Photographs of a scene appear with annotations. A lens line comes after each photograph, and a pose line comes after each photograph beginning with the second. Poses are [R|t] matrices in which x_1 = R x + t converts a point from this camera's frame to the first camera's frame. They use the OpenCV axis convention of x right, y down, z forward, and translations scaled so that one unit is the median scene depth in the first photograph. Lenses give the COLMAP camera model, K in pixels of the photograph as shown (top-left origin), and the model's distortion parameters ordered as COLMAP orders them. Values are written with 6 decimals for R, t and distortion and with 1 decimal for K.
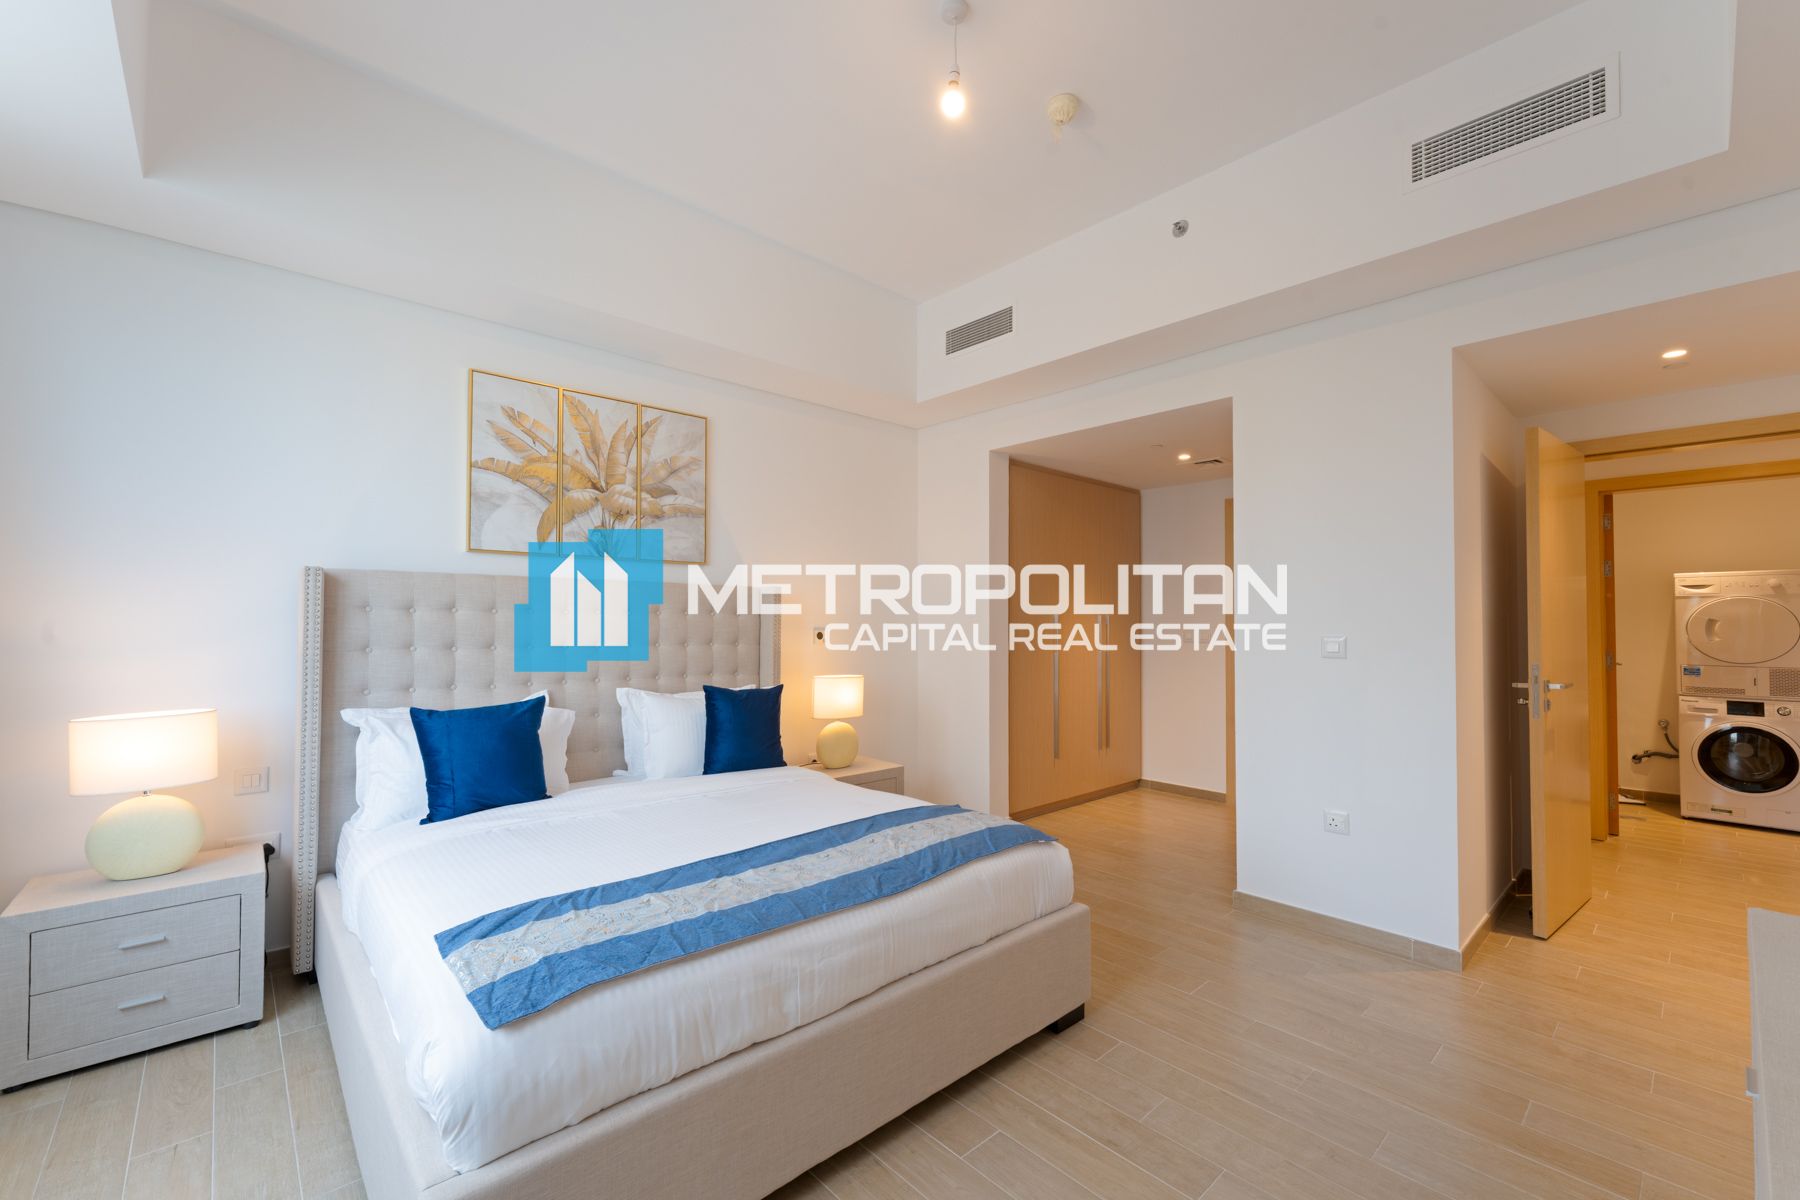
lens RADIAL K [[737.9, 0, 898.2], [0, 737.9, 610.5], [0, 0, 1]] dist [-0.004602, -0.000382]
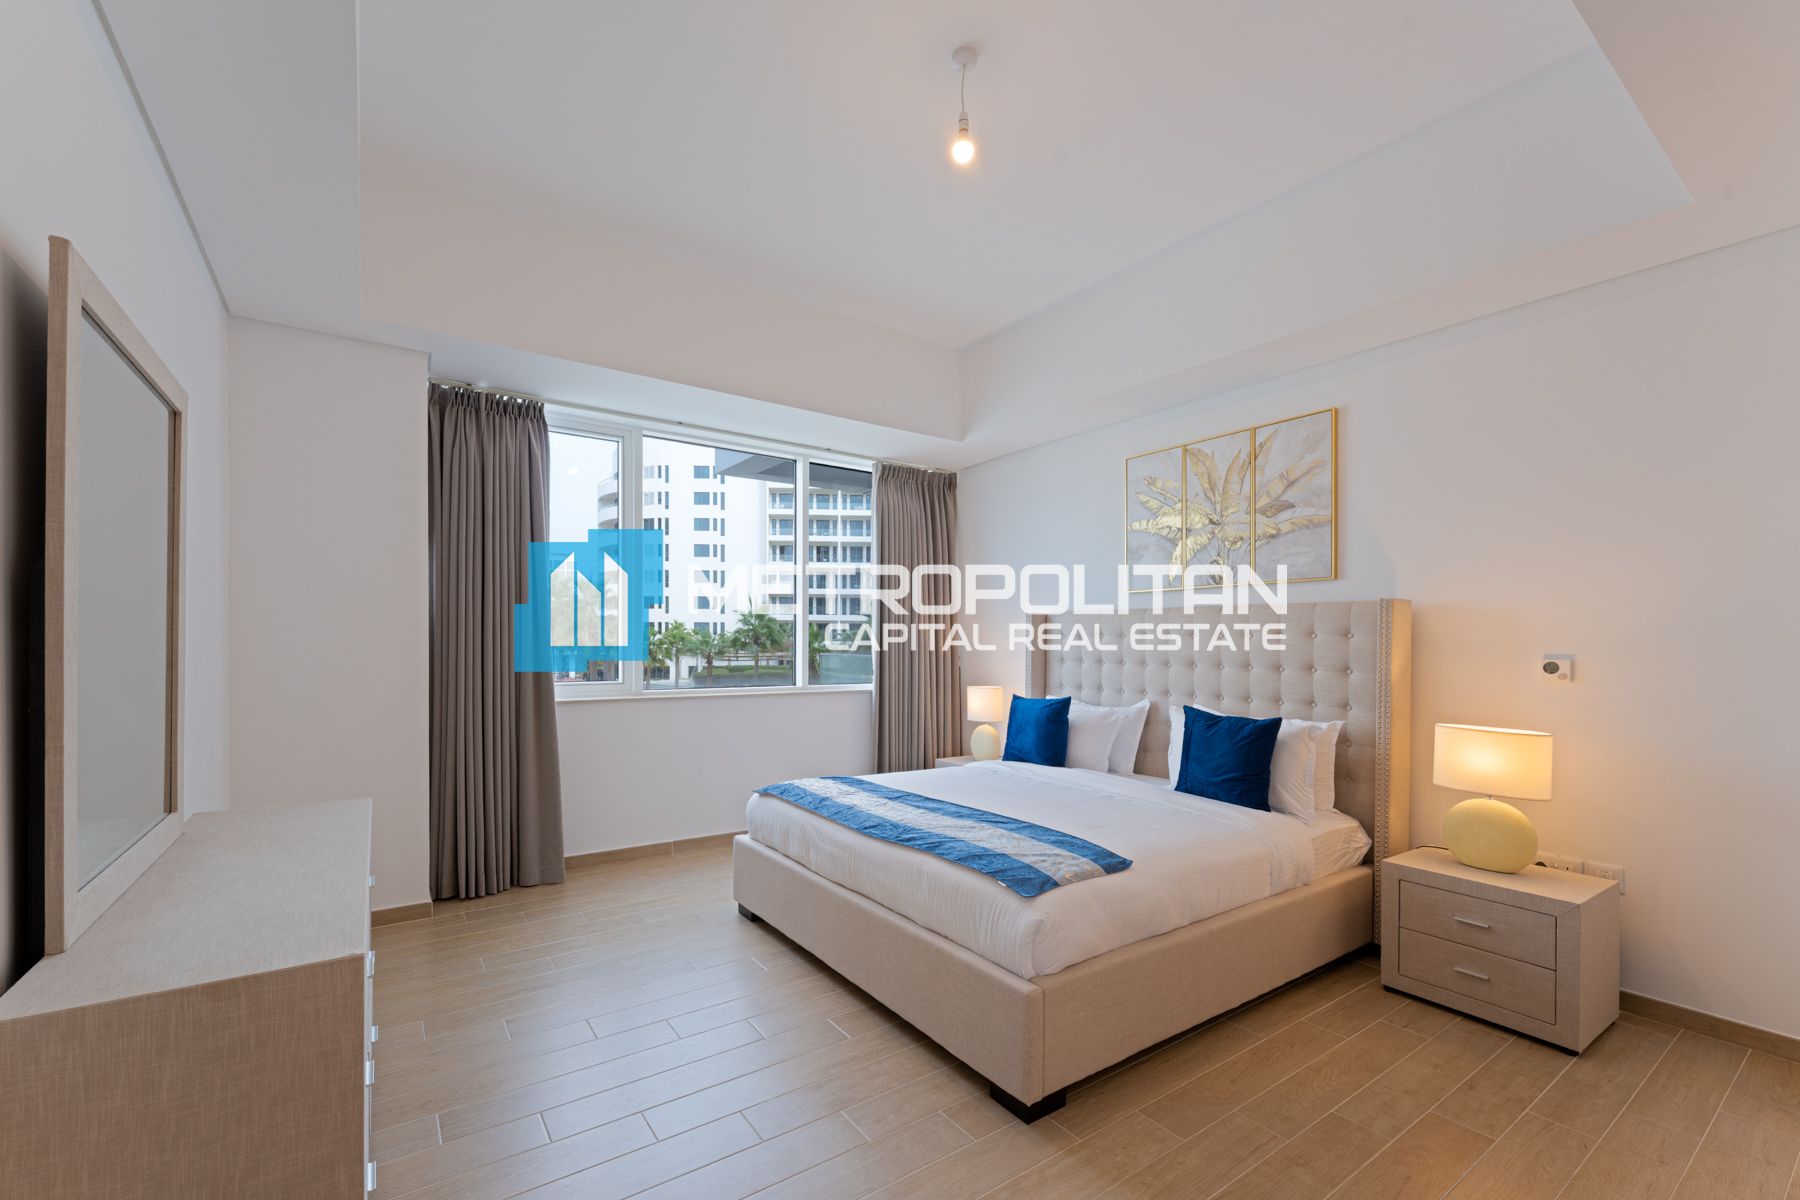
lens RADIAL K [[737.9, 0, 872.4], [0, 737.9, 643.1], [0, 0, 1]] dist [-0.004602, -0.000382]
pose [[-0.133821, -0.001742, -0.991004, 0.710471], [0.009919, 0.999946, -0.003097, 0.011092], [0.990956, -0.010244, -0.133797, 0.614836]]
